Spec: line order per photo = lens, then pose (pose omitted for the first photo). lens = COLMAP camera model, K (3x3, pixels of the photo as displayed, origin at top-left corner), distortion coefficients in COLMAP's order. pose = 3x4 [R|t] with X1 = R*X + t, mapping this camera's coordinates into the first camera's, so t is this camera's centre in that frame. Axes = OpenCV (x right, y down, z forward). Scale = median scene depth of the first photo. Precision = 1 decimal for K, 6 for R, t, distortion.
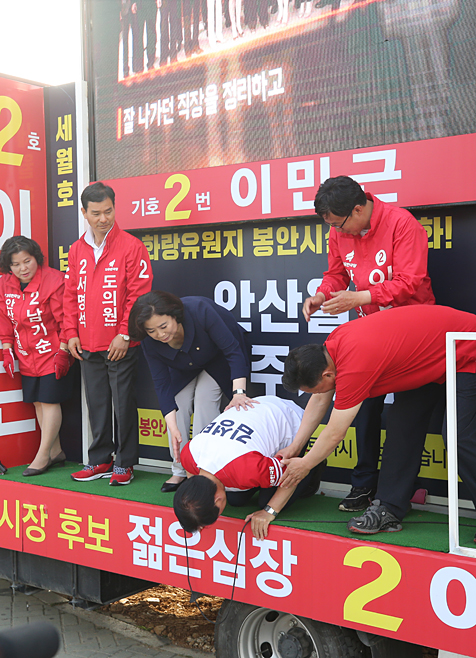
lens RADIAL K [[927.1, 0, 238.0], [0, 927.1, 329.0], [0, 0, 1]] dist [0.030153, 0.050888]
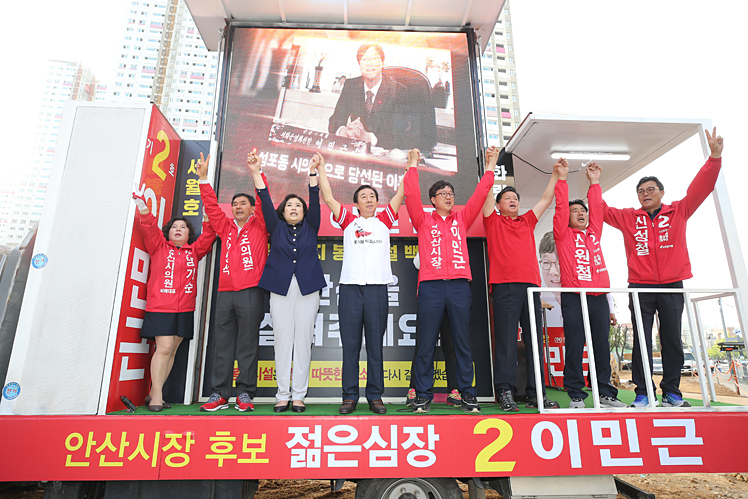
lens RADIAL K [[408.6, 0, 372.8], [0, 408.6, 248.1], [0, 0, 1]] dist [-0.020165, 0.002360]
pose [[0.775445, 0.171925, 0.607558, -0.418645], [0.012560, 0.957826, -0.287073, 0.124984], [-0.631290, 0.230240, 0.740583, 0.444160]]
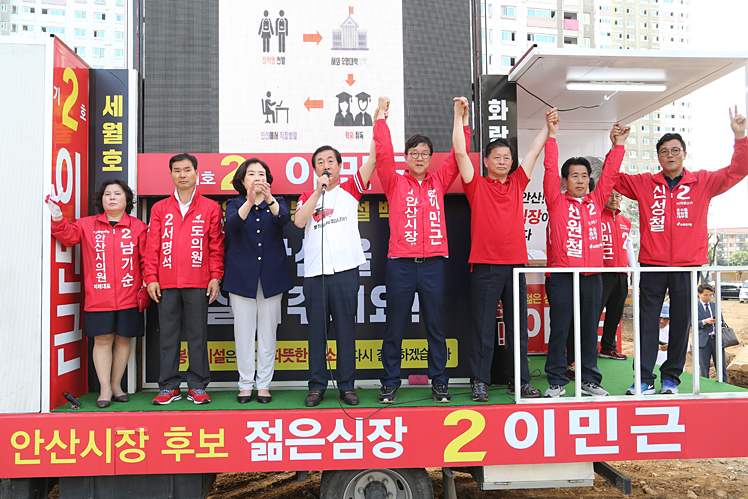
lens RADIAL K [[609.7, 0, 374.0], [0, 609.7, 249.5], [0, 0, 1]] dist [-0.057422, 0.048693]
pose [[0.759876, 0.031878, 0.649286, -0.520908], [0.020471, 0.997128, -0.072914, 0.034446], [-0.649746, 0.068697, 0.757041, 0.267298]]
